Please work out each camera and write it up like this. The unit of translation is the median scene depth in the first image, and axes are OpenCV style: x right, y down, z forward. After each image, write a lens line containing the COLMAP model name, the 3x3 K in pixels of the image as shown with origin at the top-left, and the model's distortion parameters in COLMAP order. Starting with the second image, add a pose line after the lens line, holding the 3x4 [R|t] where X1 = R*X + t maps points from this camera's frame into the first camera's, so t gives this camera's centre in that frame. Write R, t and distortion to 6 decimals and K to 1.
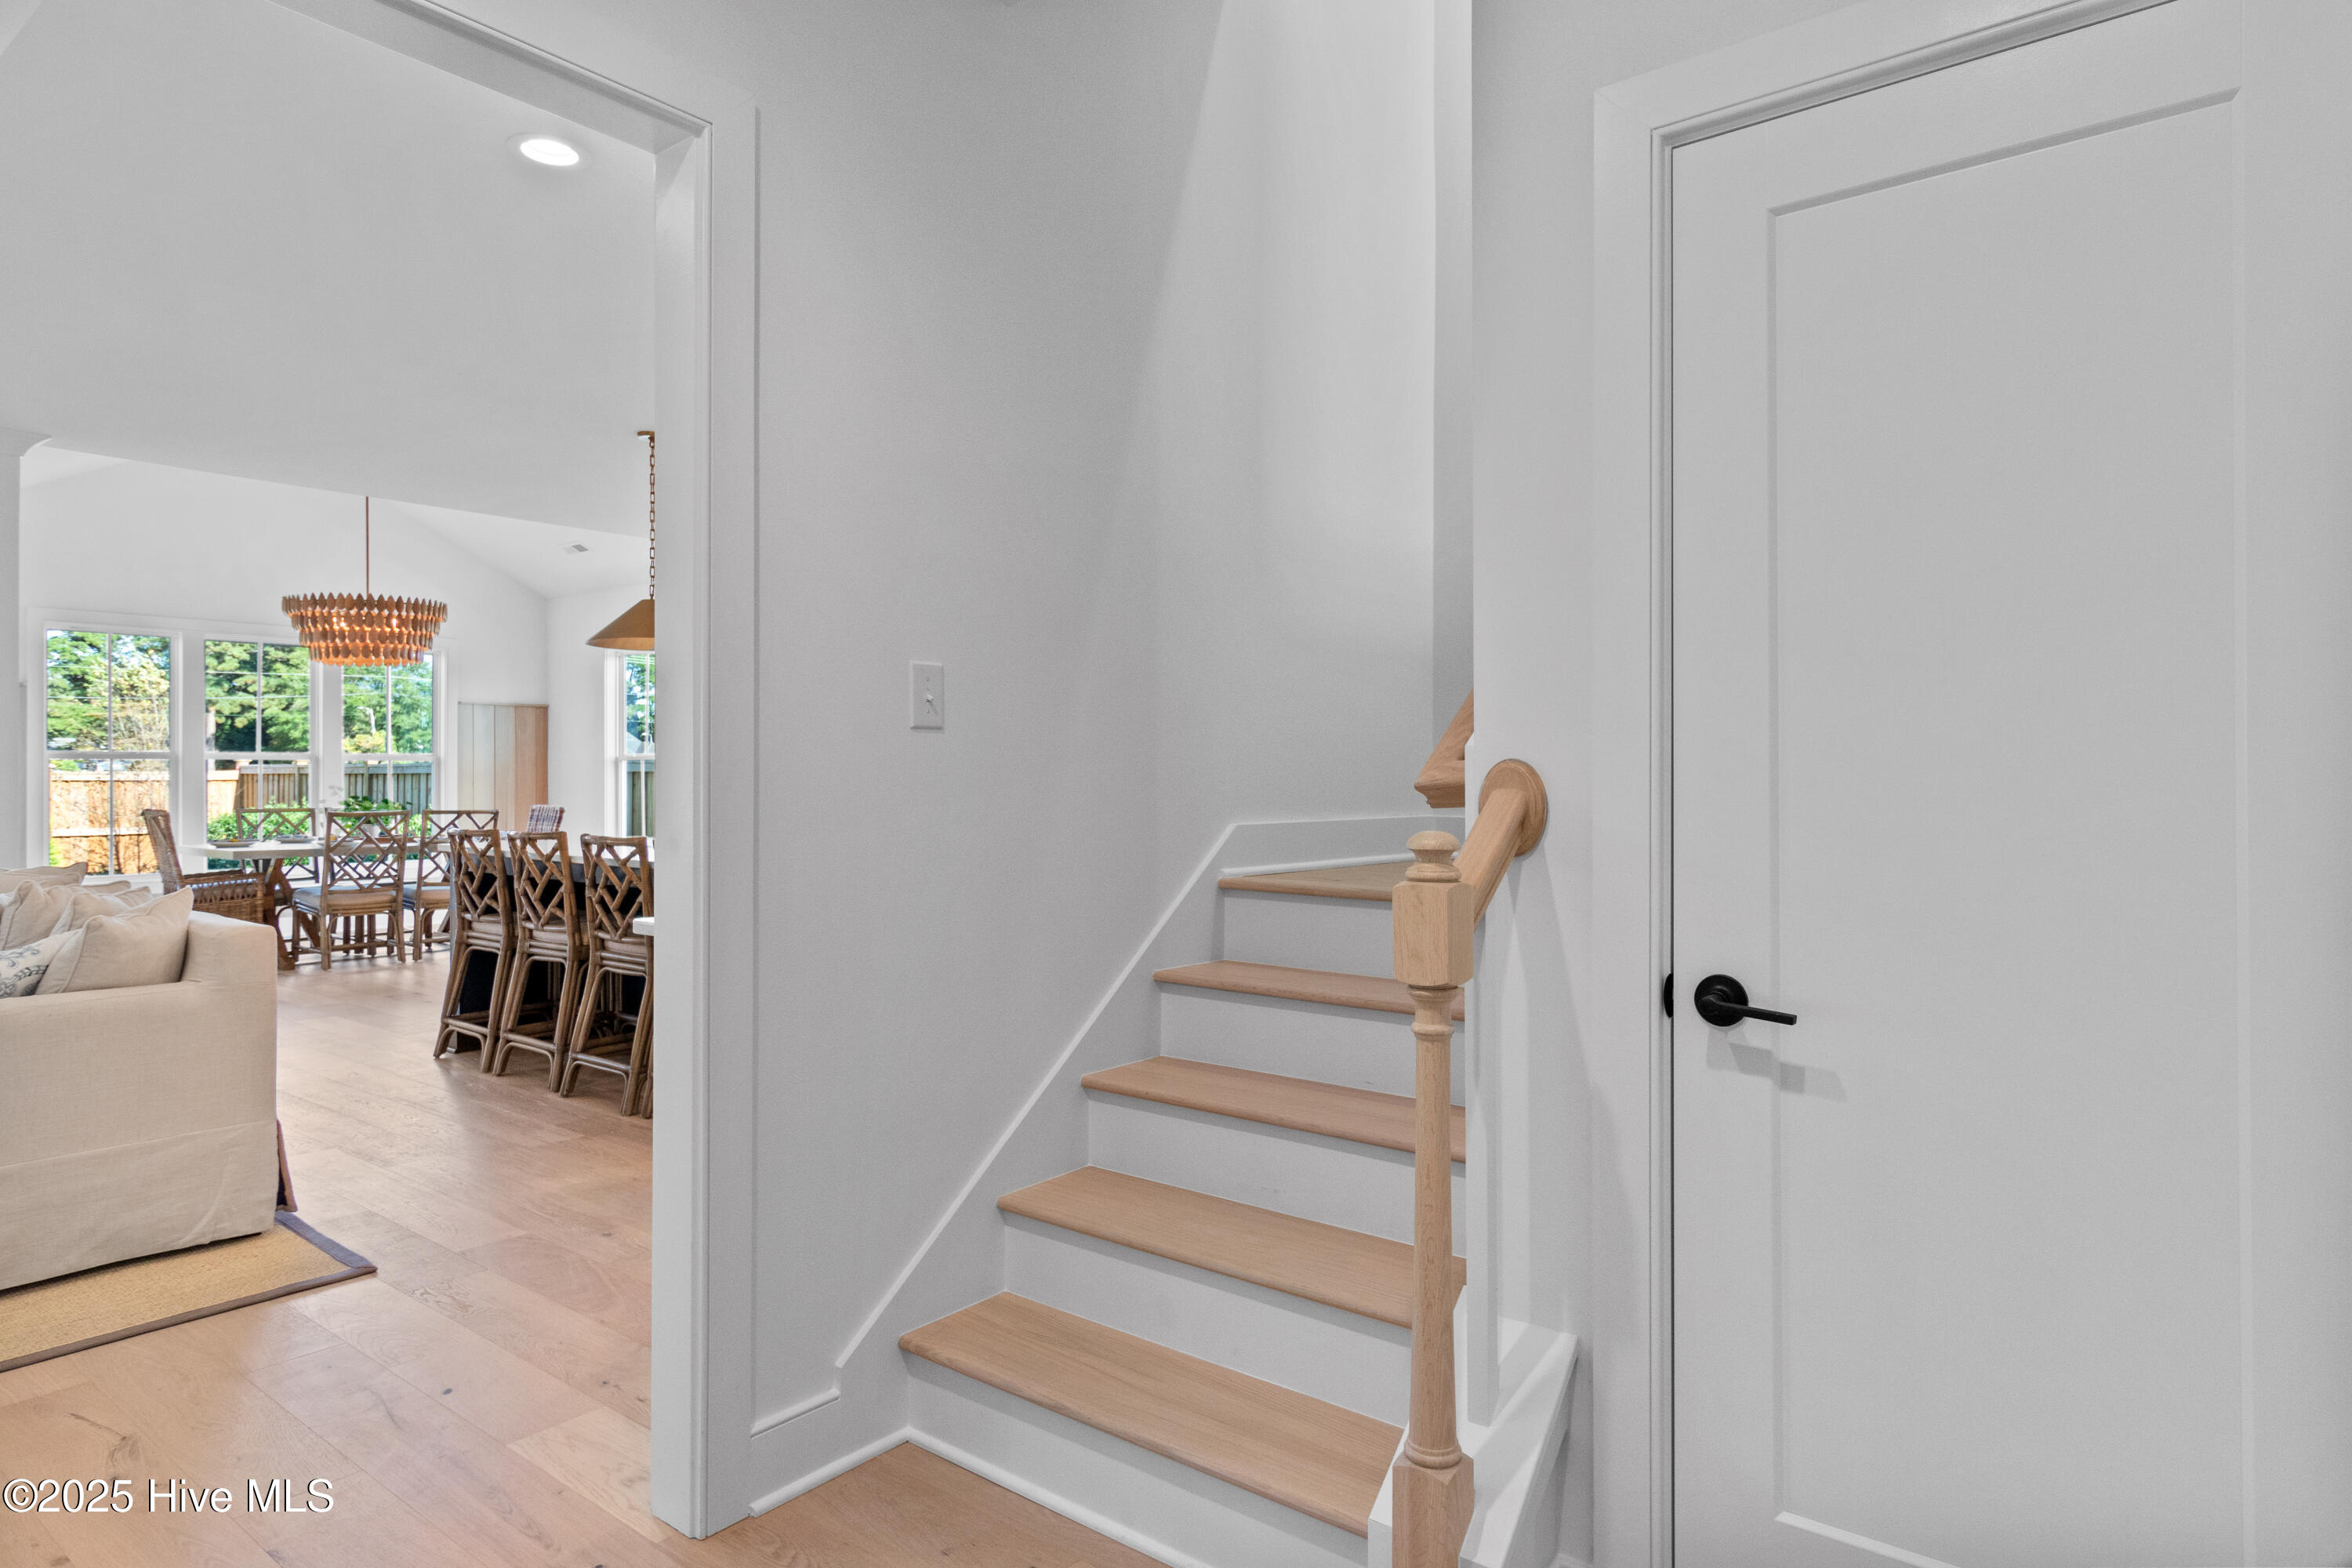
lens RADIAL K [[1344.6, 0, 1179.3], [0, 1344.6, 774.4], [0, 0, 1]] dist [0.004542, -0.003512]
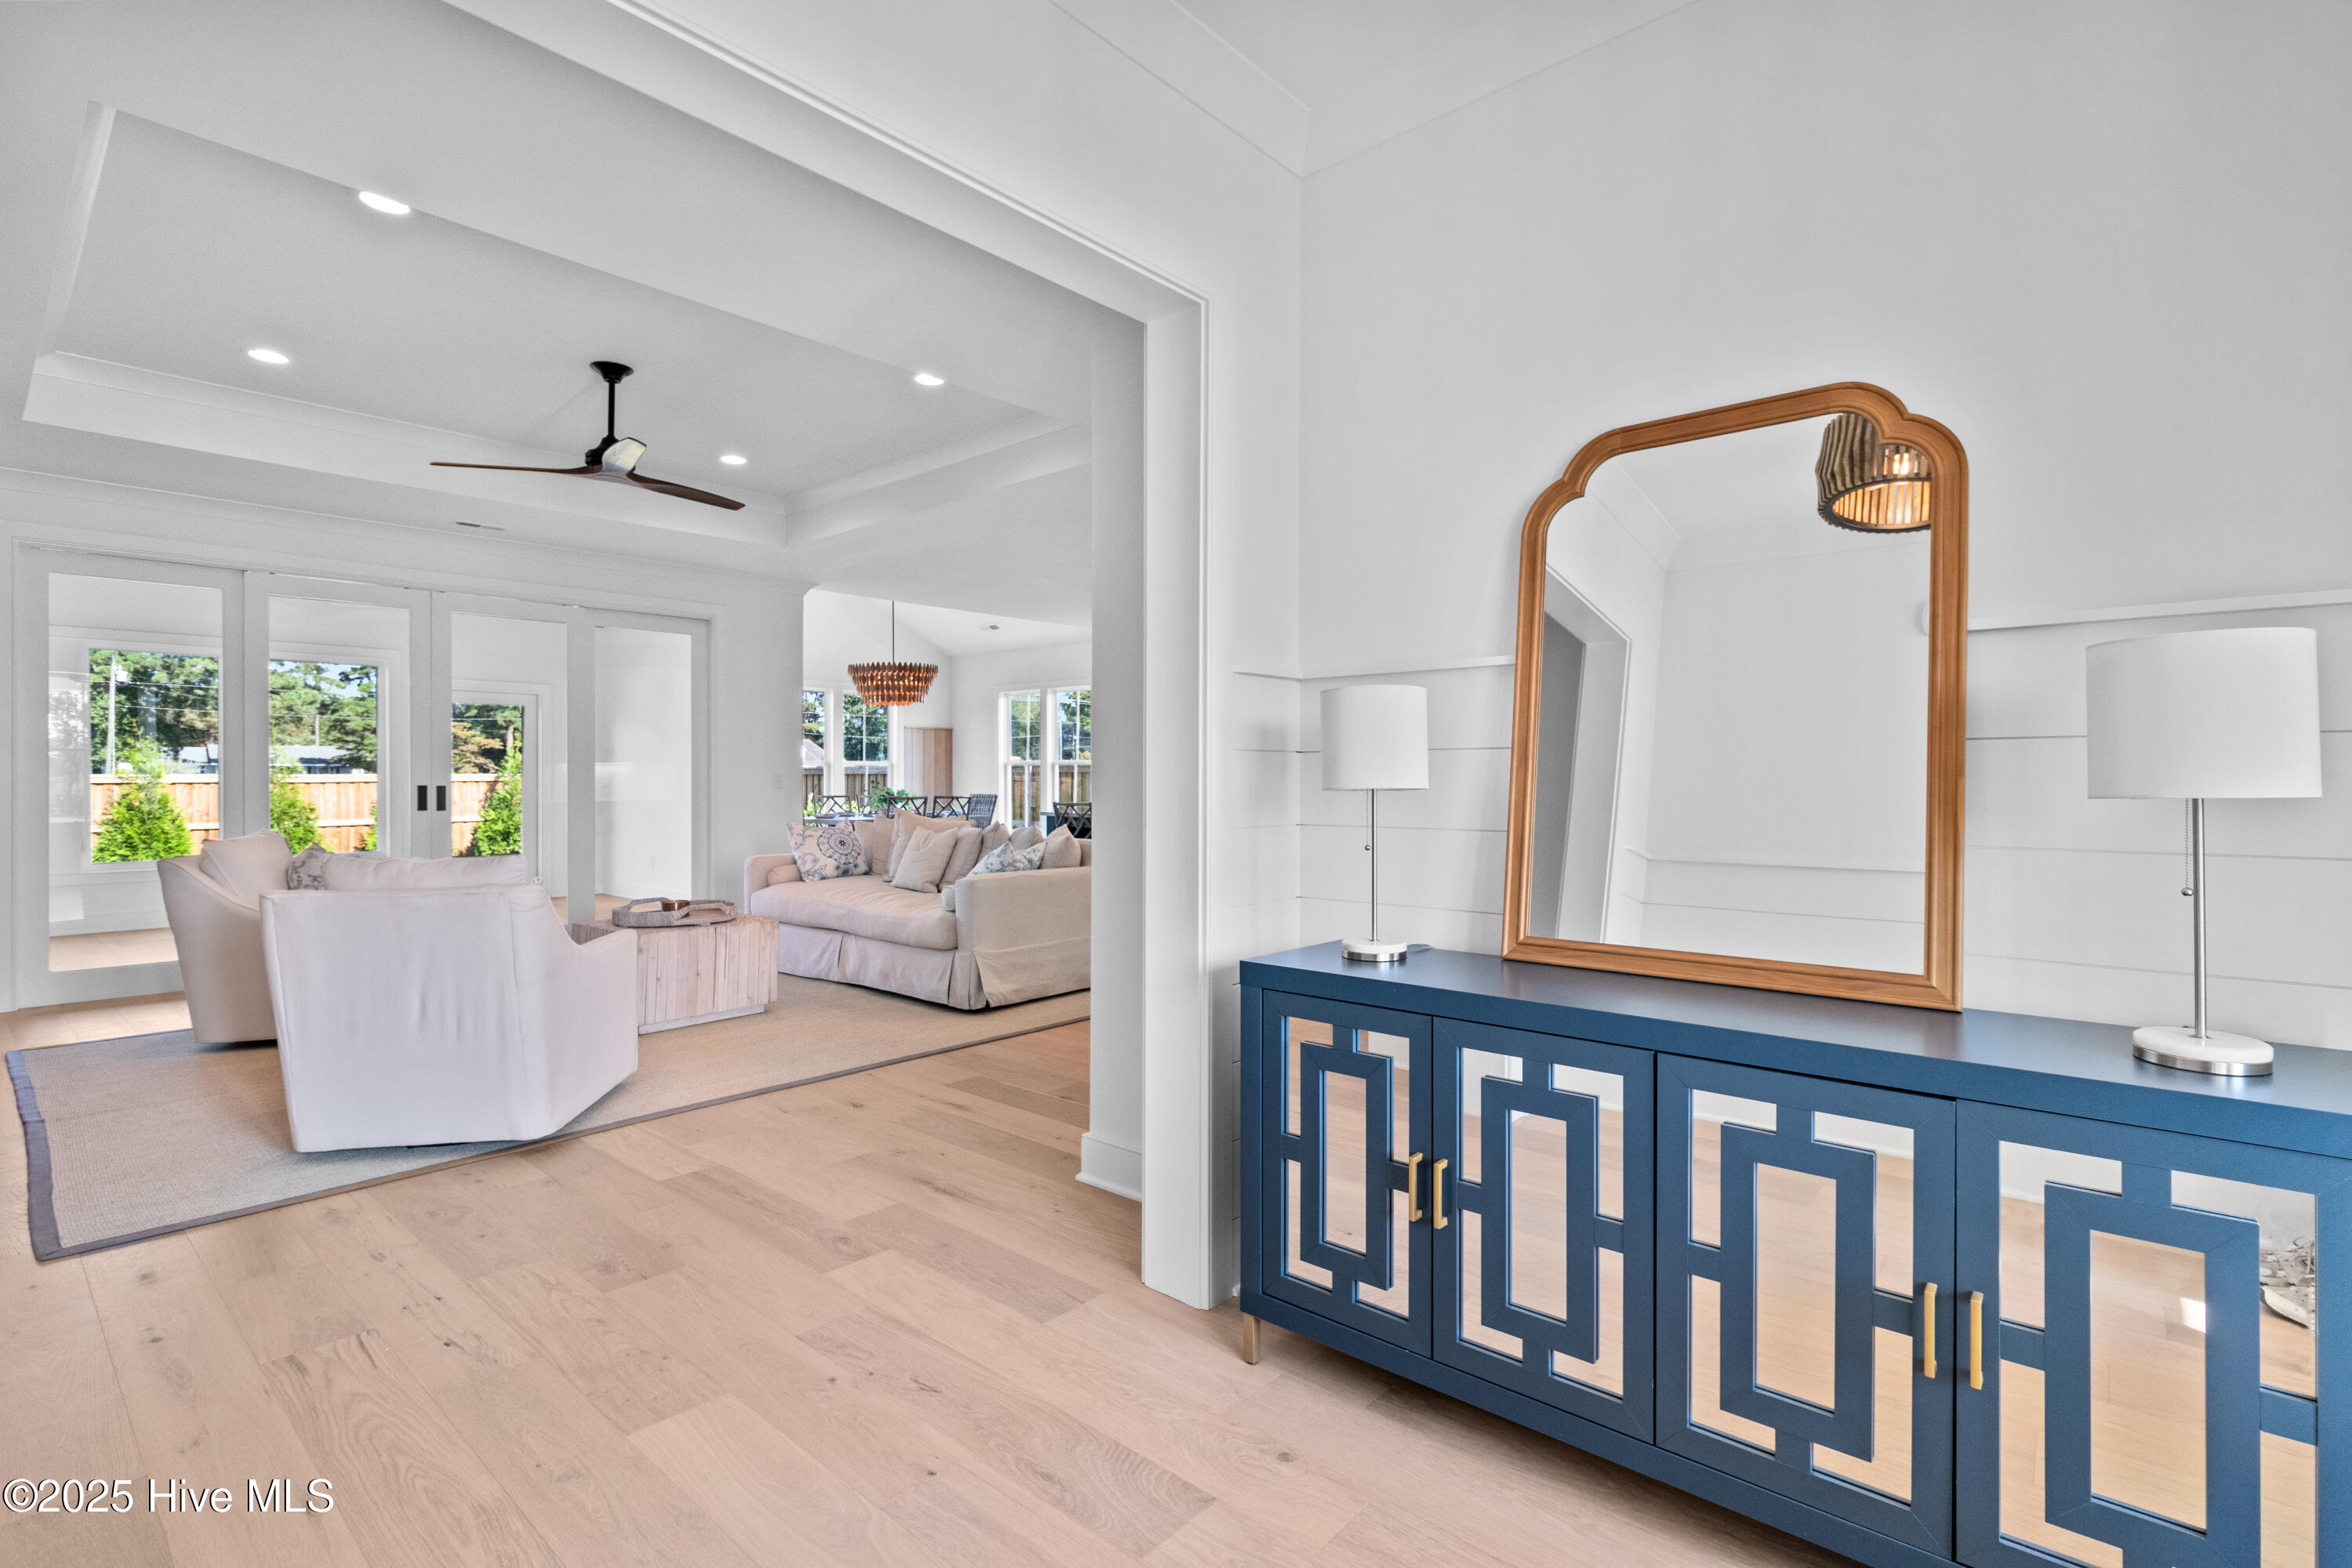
lens RADIAL K [[1097.7, 0, 1181.6], [0, 1097.7, 785.9], [0, 0, 1]] dist [-0.004567, -0.000807]
pose [[0.998595, -0.002133, -0.052948, -0.146407], [0.002635, 0.999952, 0.009414, 0.002674], [0.052925, -0.009540, 0.998553, -0.228821]]
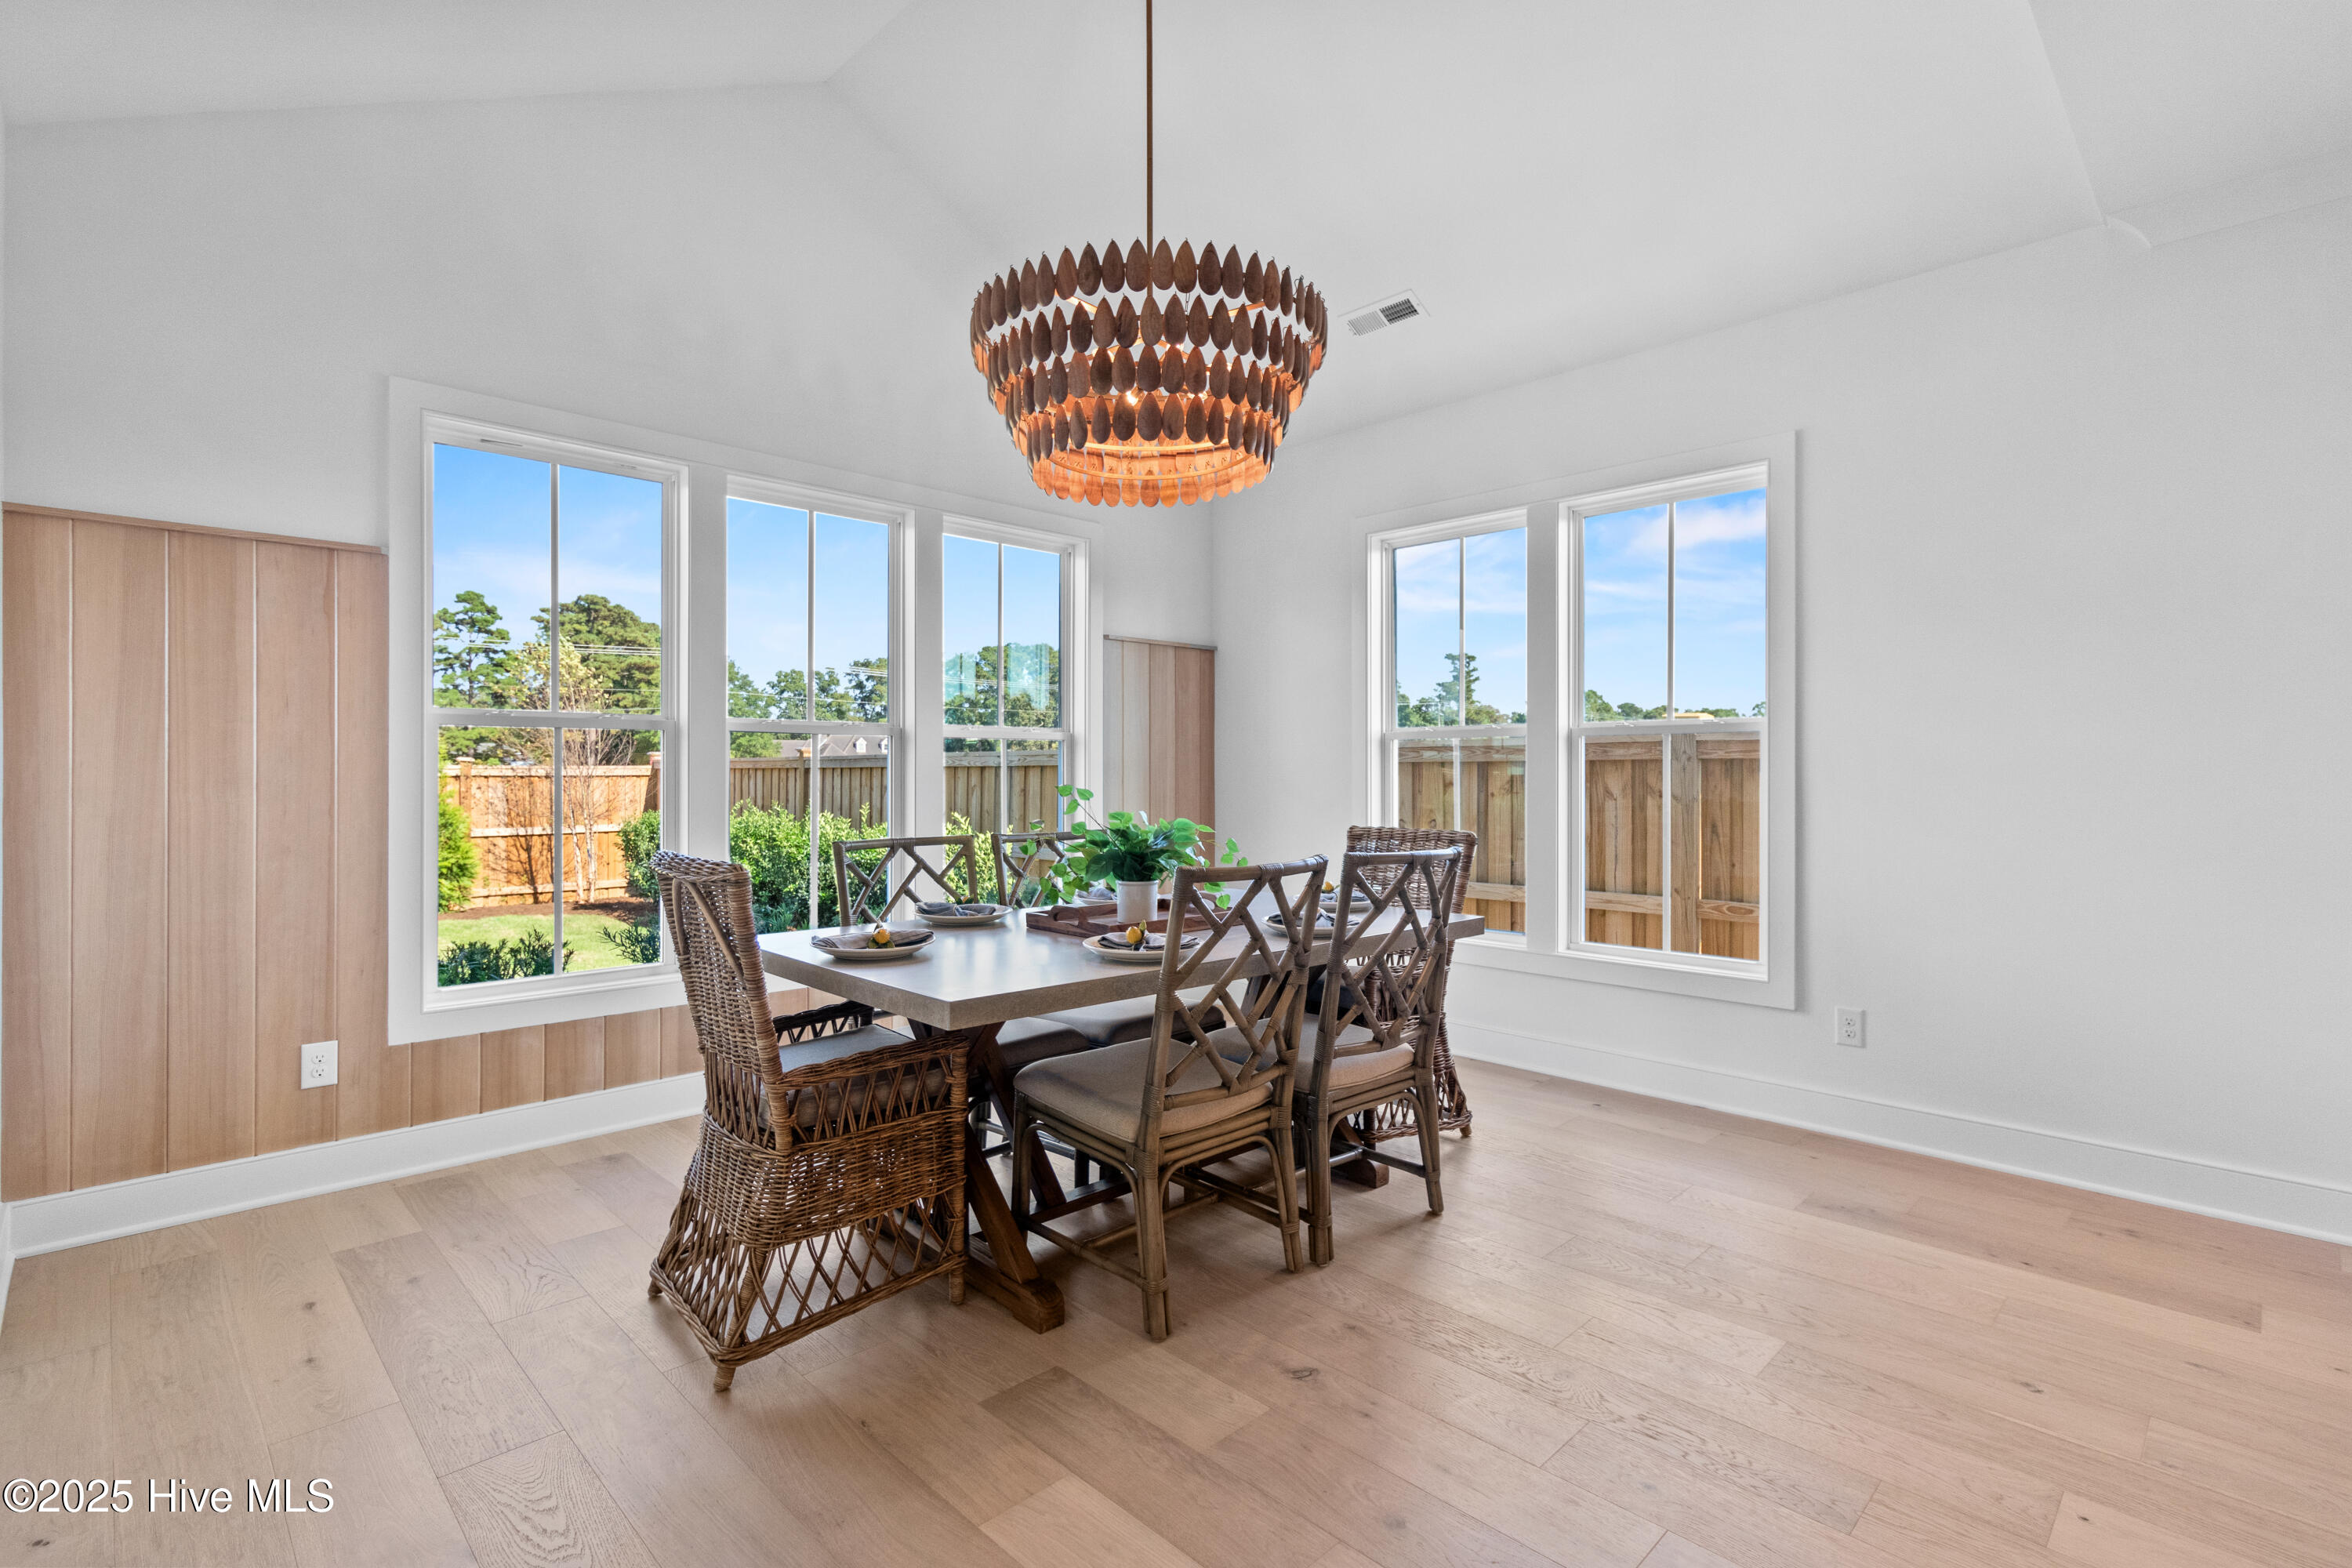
lens RADIAL K [[1097.7, 0, 1164.7], [0, 1097.7, 780.1], [0, 0, 1]] dist [-0.004567, -0.000807]
pose [[0.990354, 0.002271, -0.138545, -0.428579], [-0.001282, 0.999973, 0.007226, 0.003156], [0.138557, -0.006978, 0.990330, 0.526147]]
